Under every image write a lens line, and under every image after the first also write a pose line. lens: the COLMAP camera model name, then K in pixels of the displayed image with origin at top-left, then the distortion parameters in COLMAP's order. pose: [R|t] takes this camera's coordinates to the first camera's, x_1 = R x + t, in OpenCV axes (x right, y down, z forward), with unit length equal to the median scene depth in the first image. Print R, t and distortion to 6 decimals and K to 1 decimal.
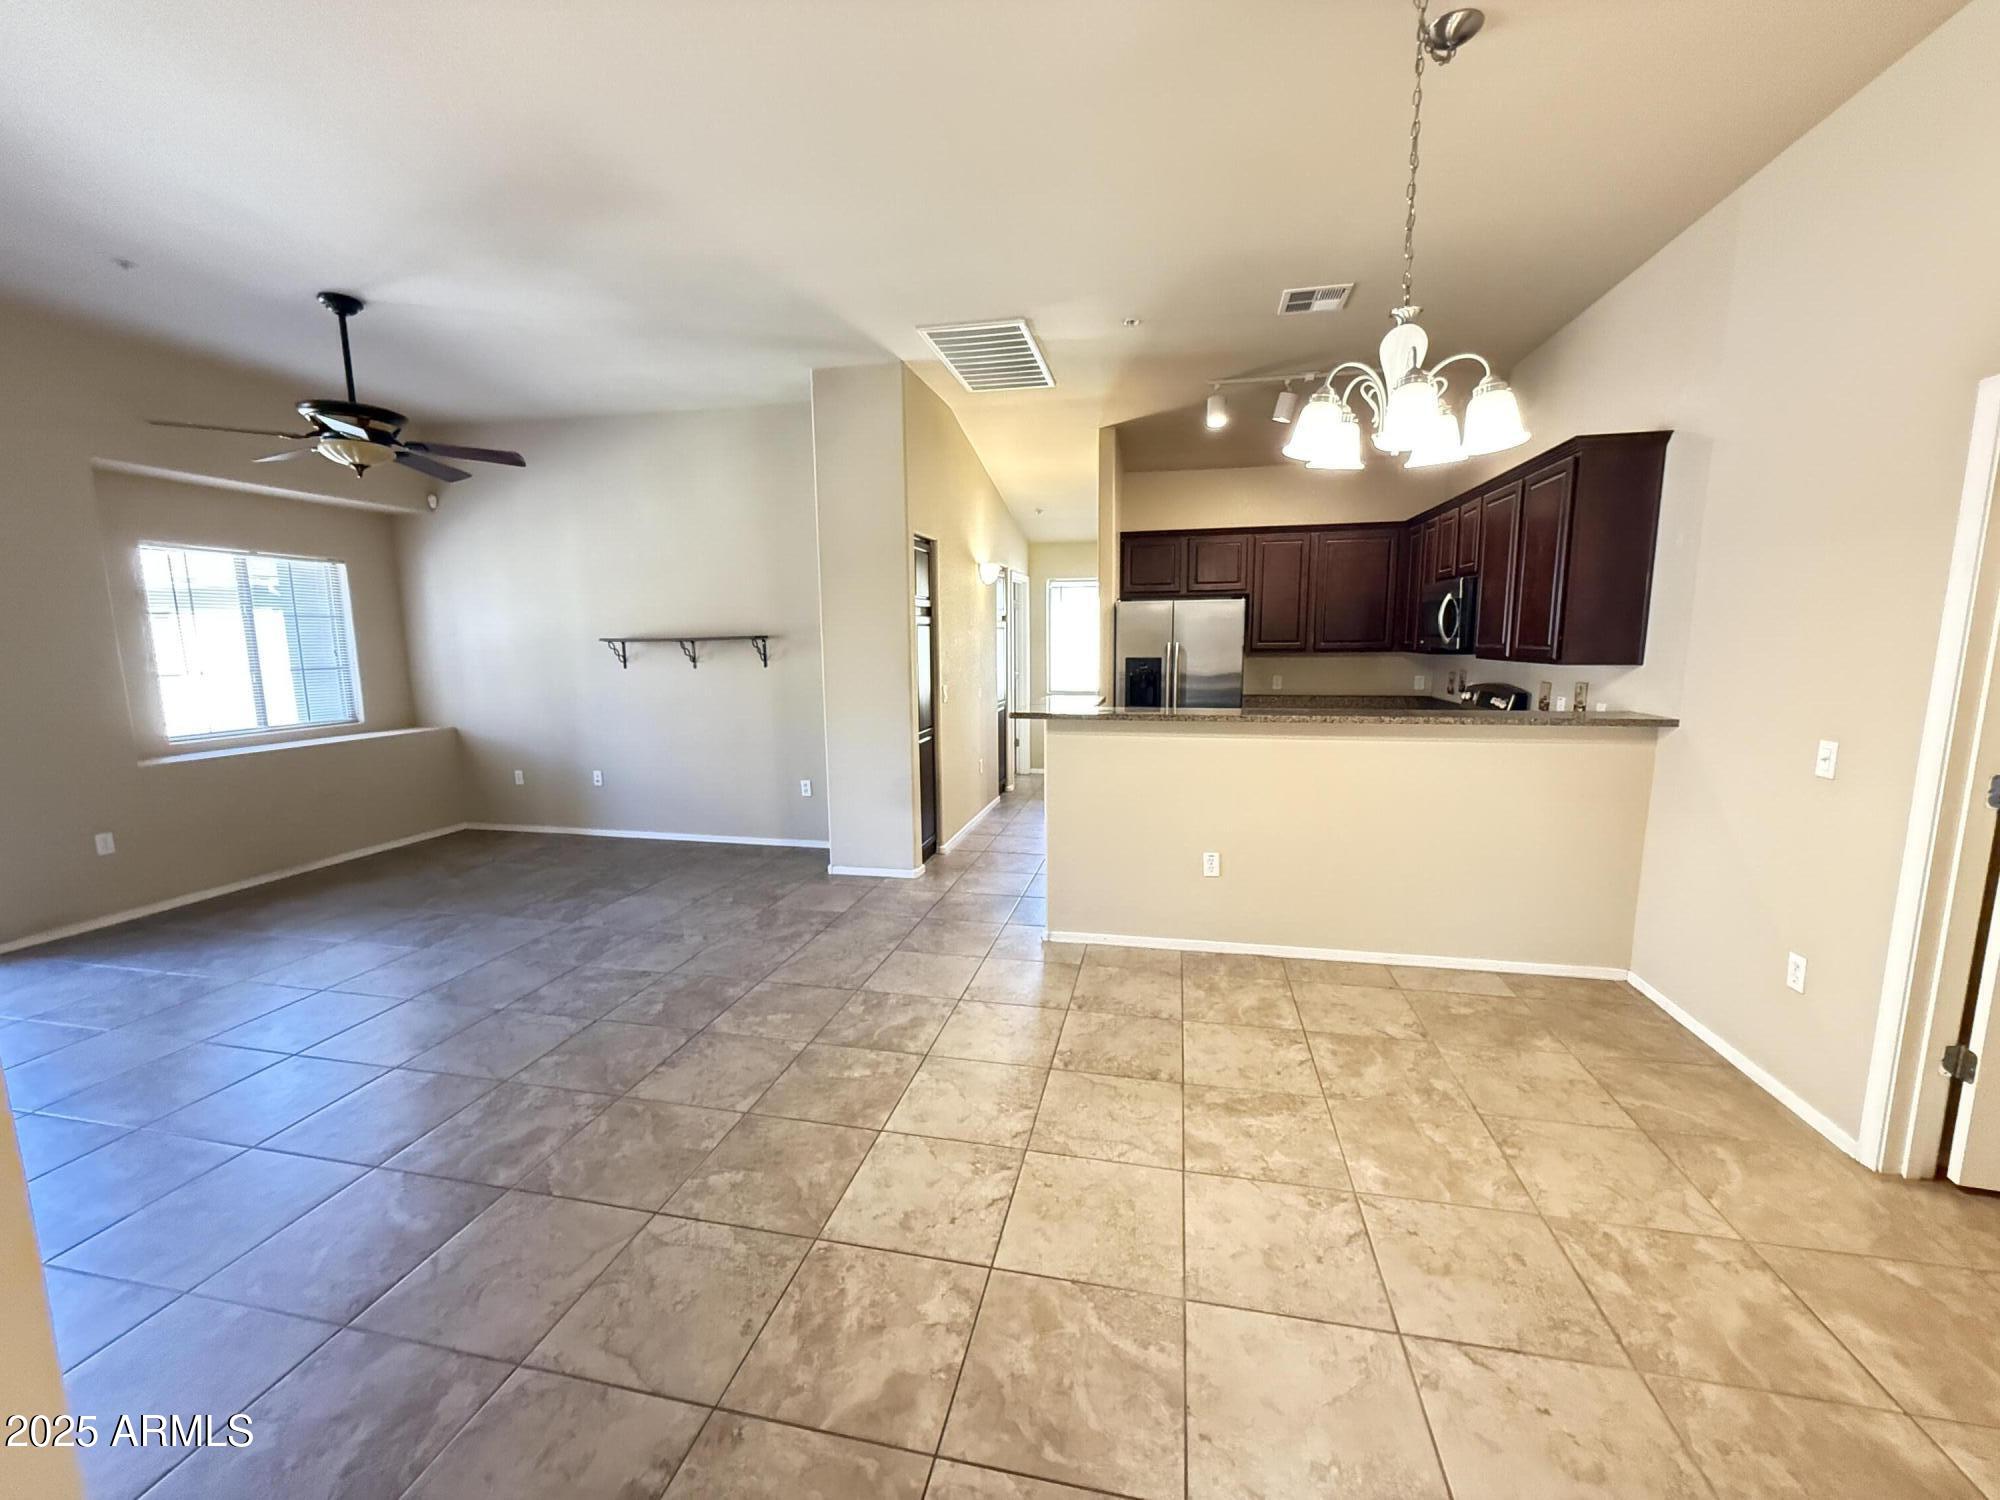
lens RADIAL K [[799.5, 0, 1005.2], [0, 799.5, 751.6], [0, 0, 1]] dist [0.000608, -0.000512]
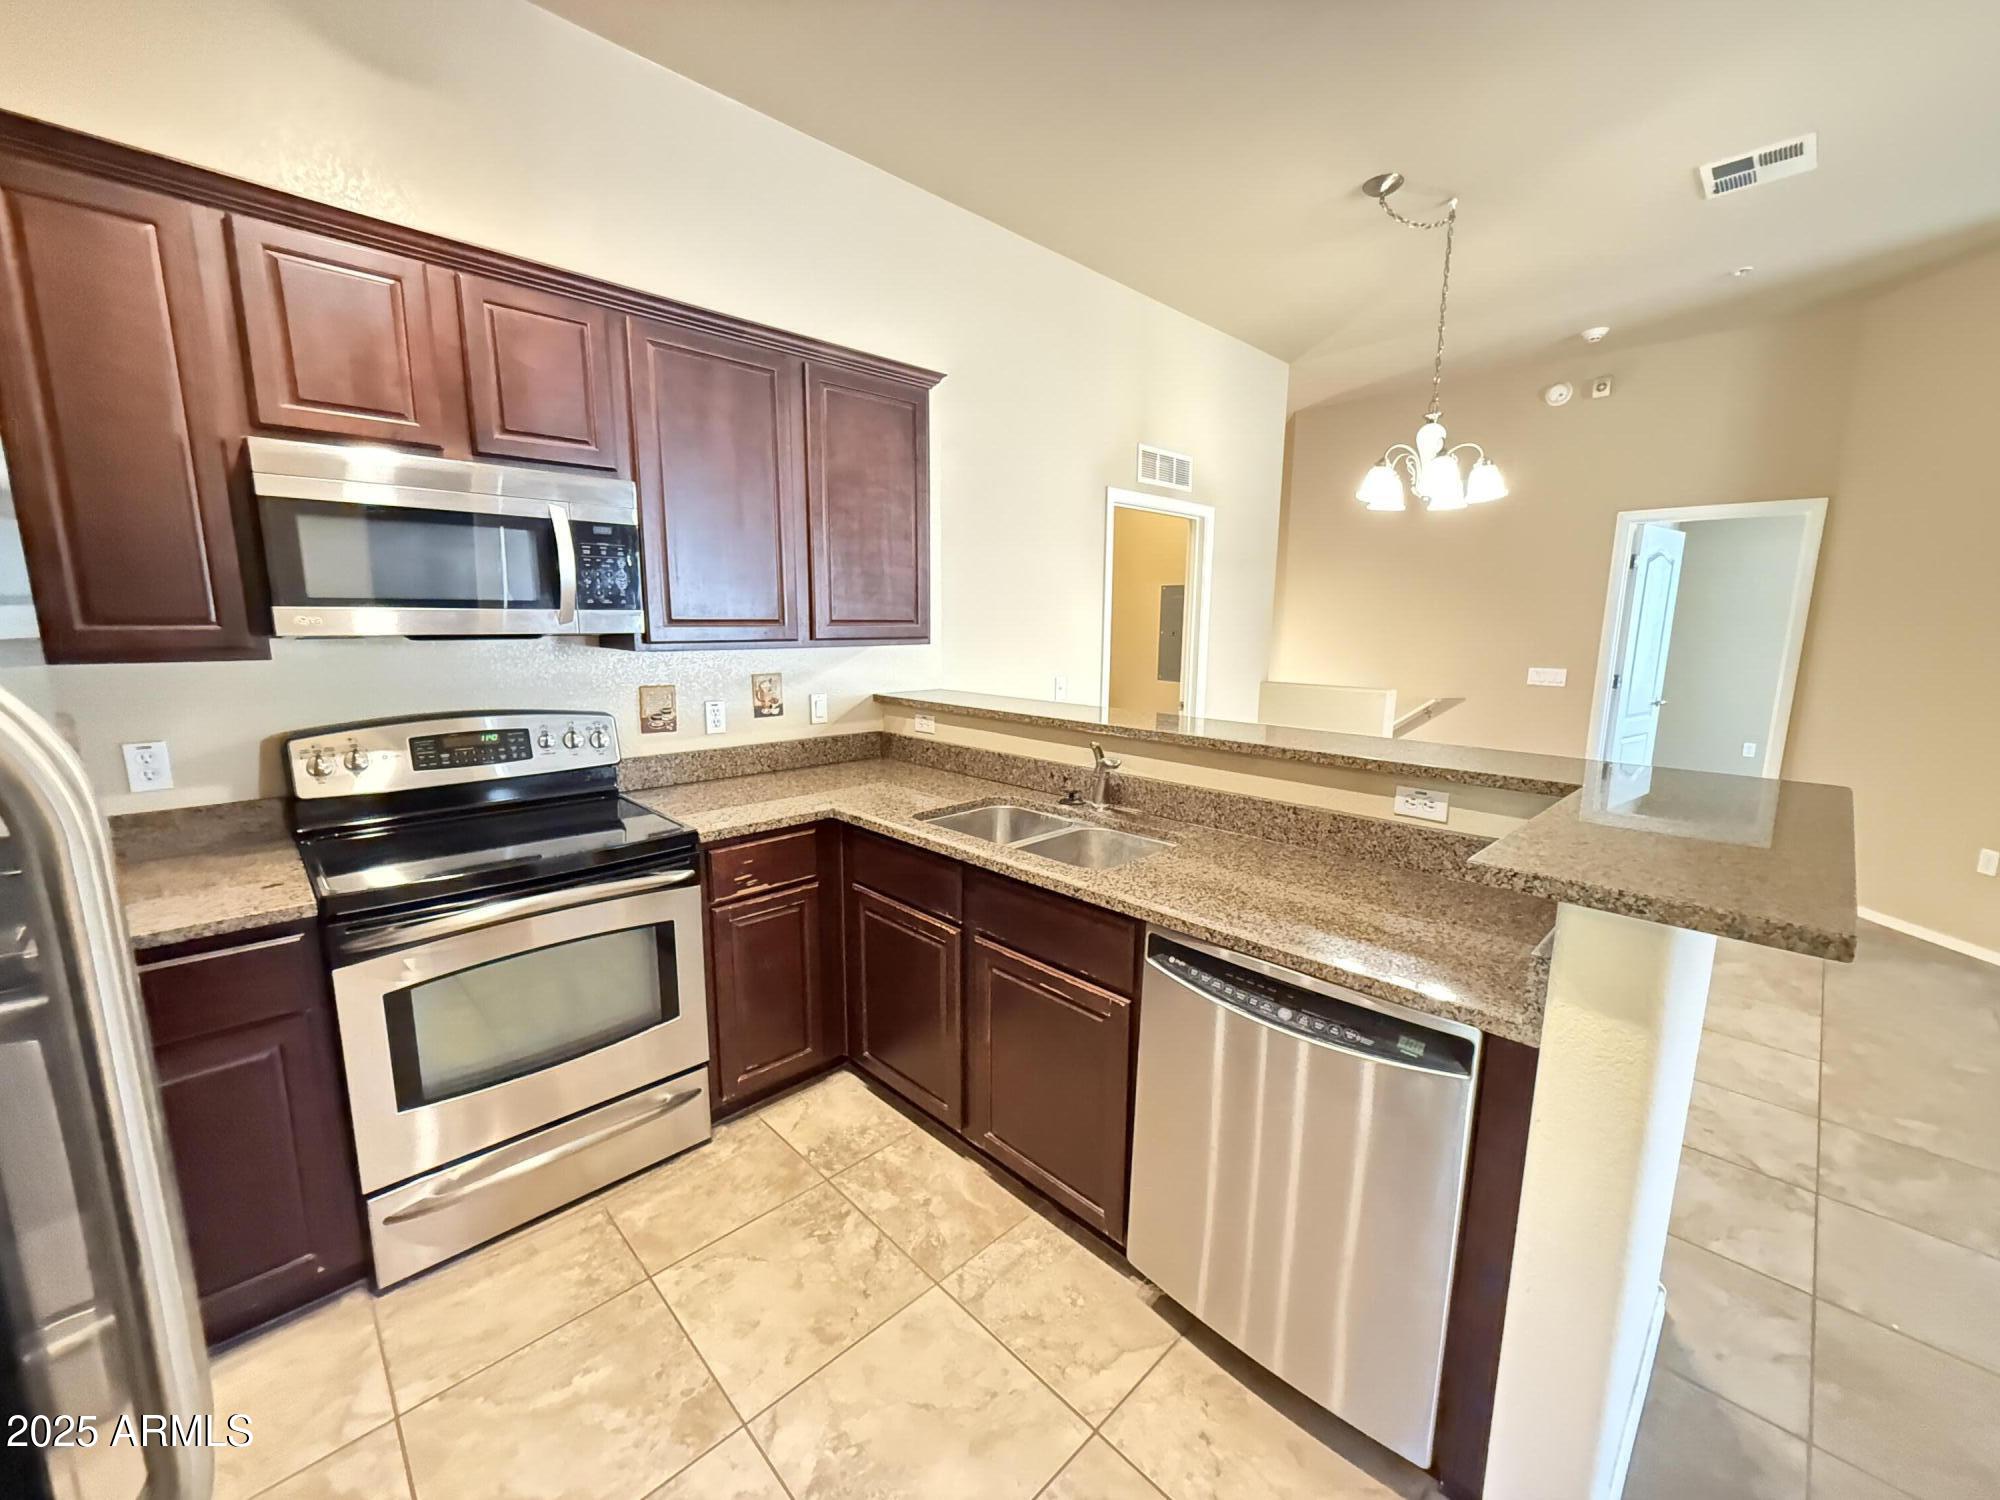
lens RADIAL K [[799.5, 0, 1007.1], [0, 799.5, 752.0], [0, 0, 1]] dist [0.000608, -0.000512]
pose [[-0.834282, -0.090149, 0.543918, 0.137897], [0.078772, 0.956931, 0.279425, -0.207572], [-0.545682, 0.275965, -0.791249, 1.504062]]
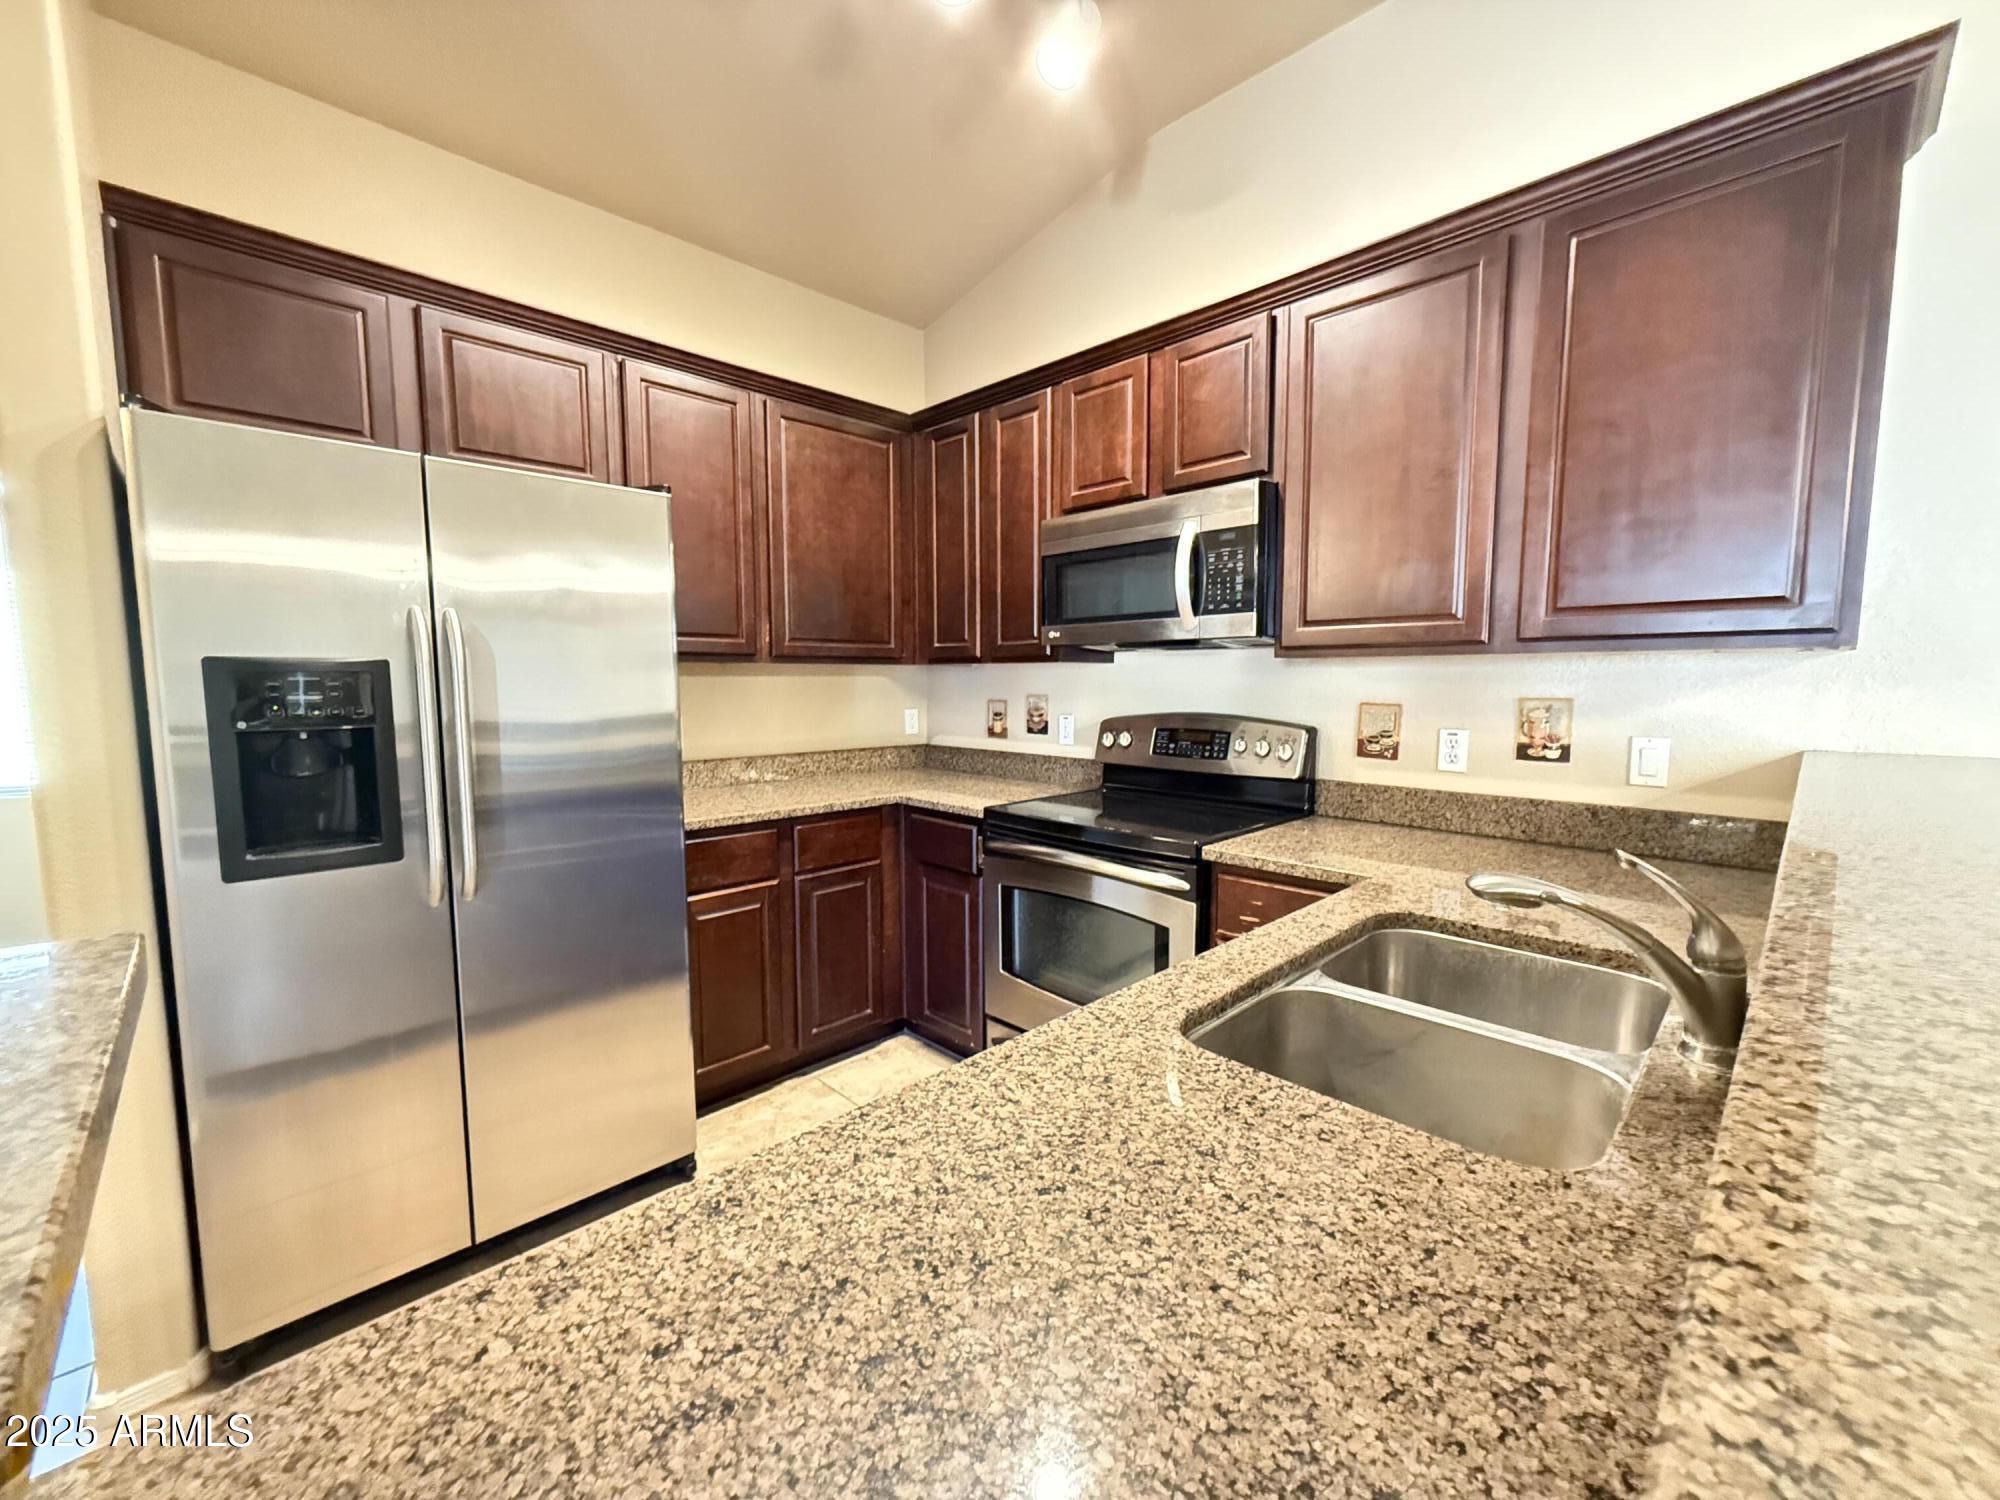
lens RADIAL K [[799.5, 0, 1003.3], [0, 799.5, 750.8], [0, 0, 1]] dist [0.000608, -0.000512]
pose [[0.548607, -0.066699, 0.833416, 0.123783], [0.117097, 0.993118, 0.002399, -0.095425], [-0.827840, 0.096275, 0.552641, 1.025872]]
